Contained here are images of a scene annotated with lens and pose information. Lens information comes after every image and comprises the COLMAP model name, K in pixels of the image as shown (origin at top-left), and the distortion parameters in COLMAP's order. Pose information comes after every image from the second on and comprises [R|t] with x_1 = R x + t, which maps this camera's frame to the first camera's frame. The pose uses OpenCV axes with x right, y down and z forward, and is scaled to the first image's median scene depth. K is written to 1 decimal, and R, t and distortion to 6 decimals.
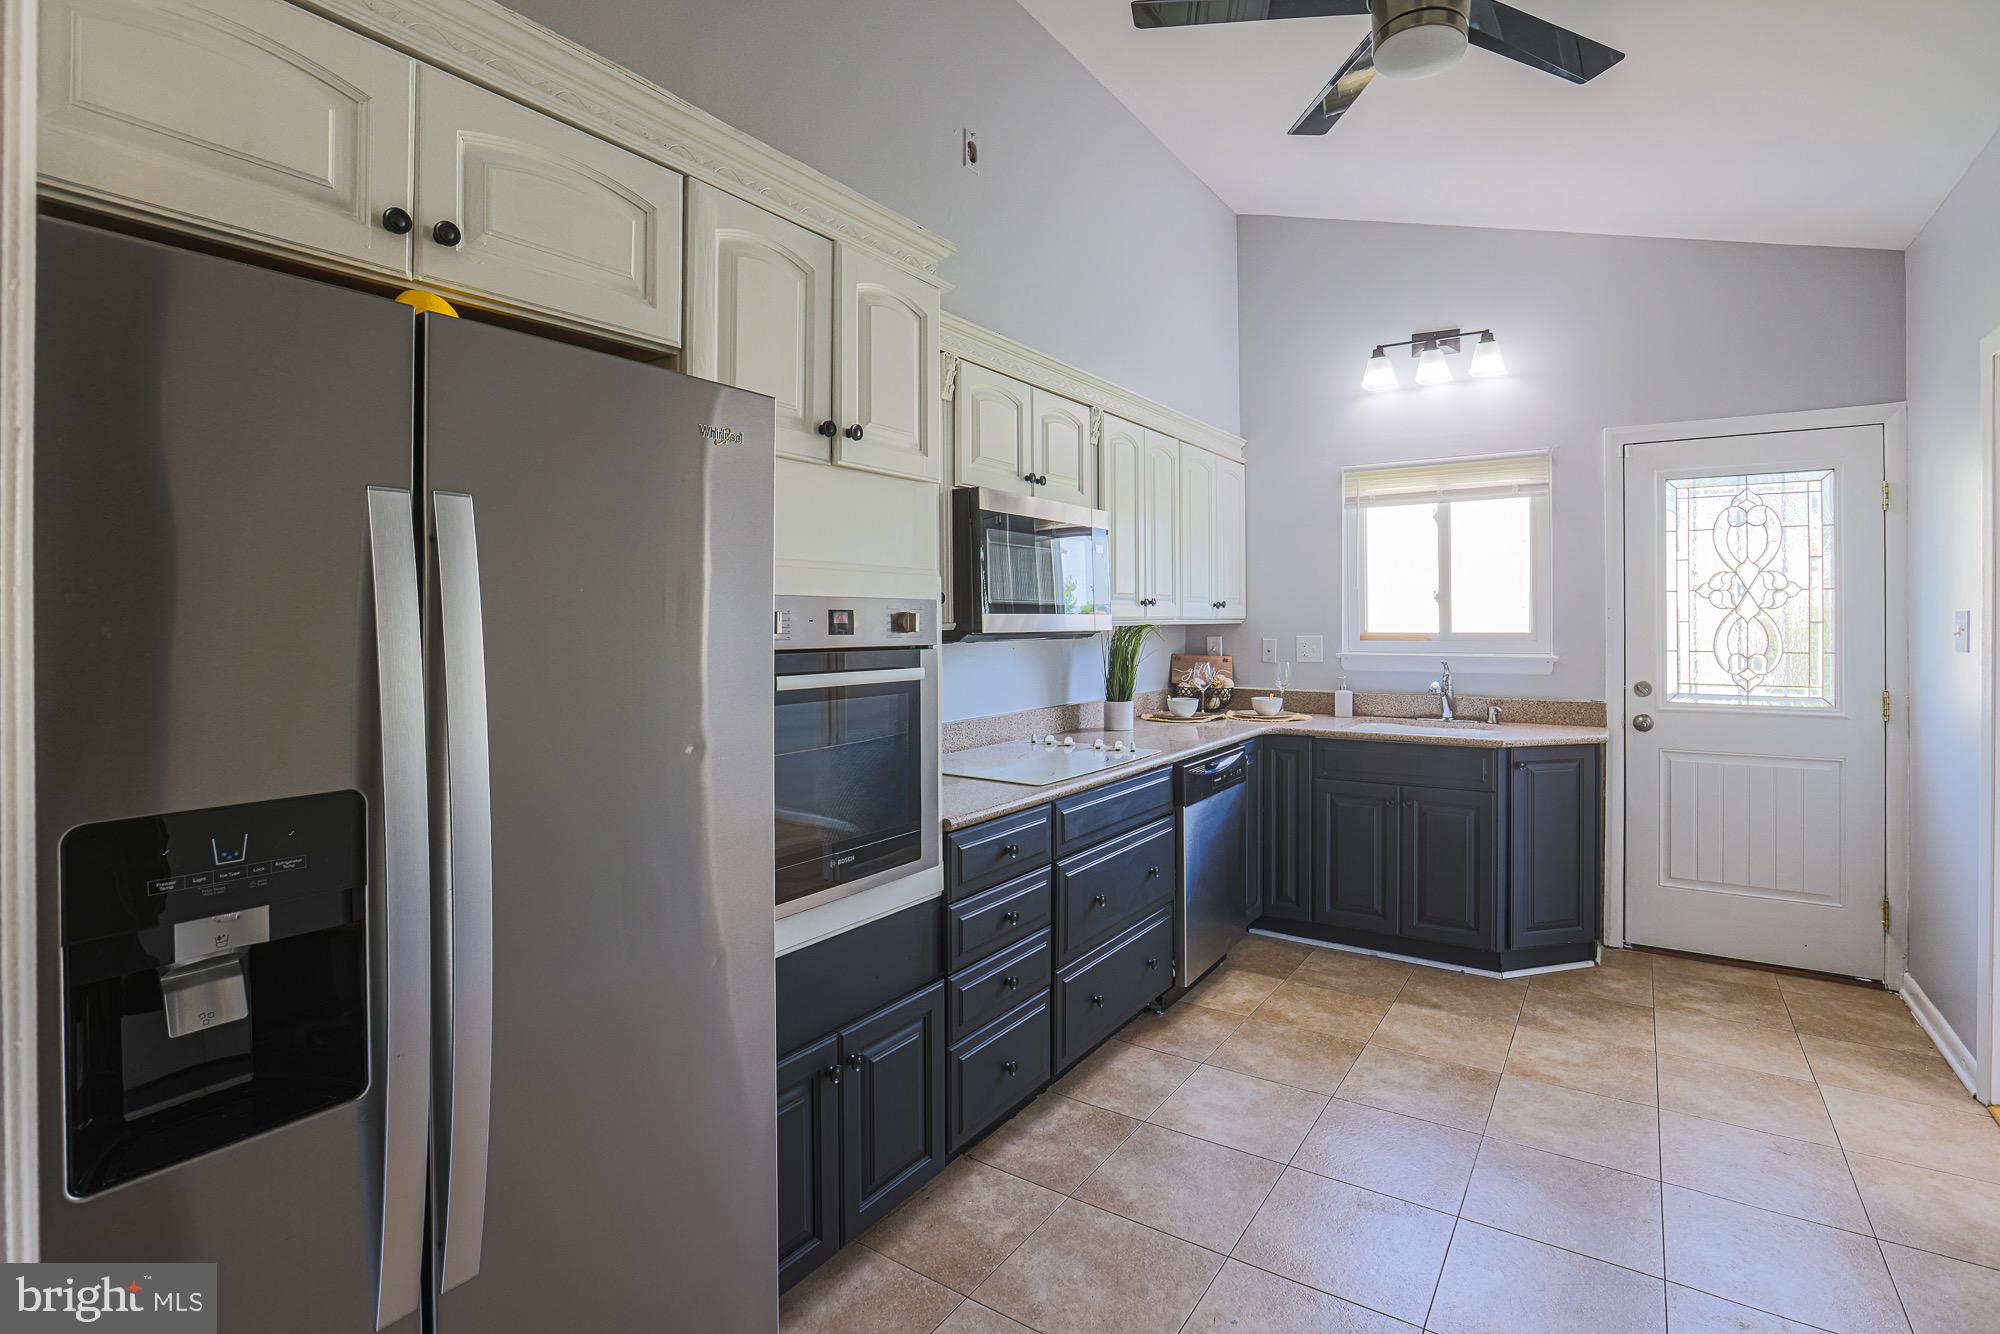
lens RADIAL K [[952.5, 0, 1053.5], [0, 952.5, 613.1], [0, 0, 1]] dist [-0.053425, 0.025603]
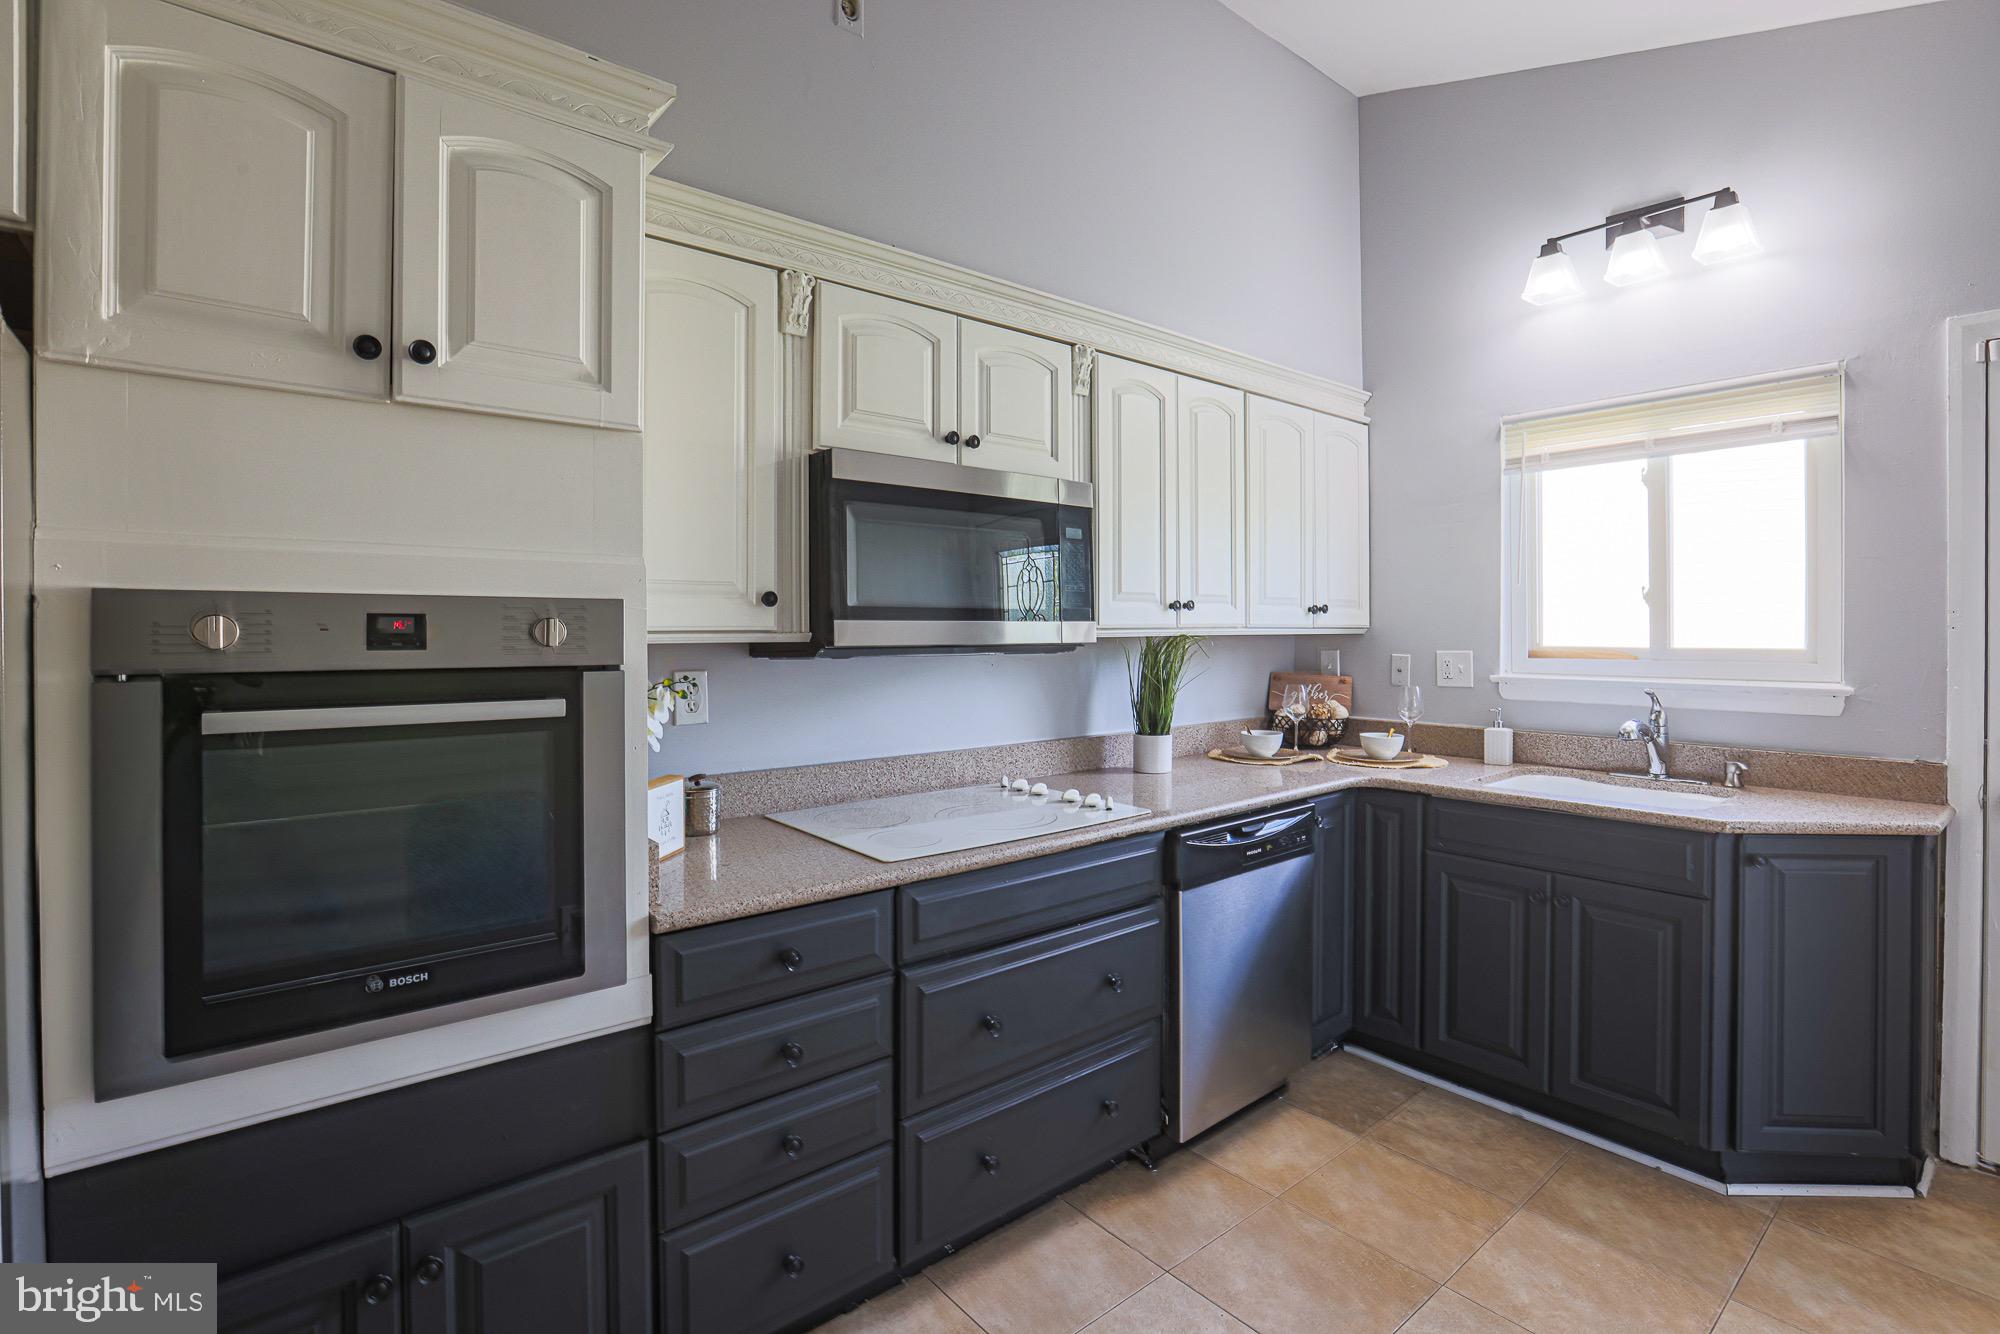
lens RADIAL K [[938.0, 0, 1002.7], [0, 938.0, 631.9], [0, 0, 1]] dist [-0.039409, 0.013388]
pose [[0.950066, 0.002442, -0.312041, 0.201423], [0.000877, 0.999945, 0.010495, 0.001591], [0.312049, -0.010244, 0.950011, 0.255865]]
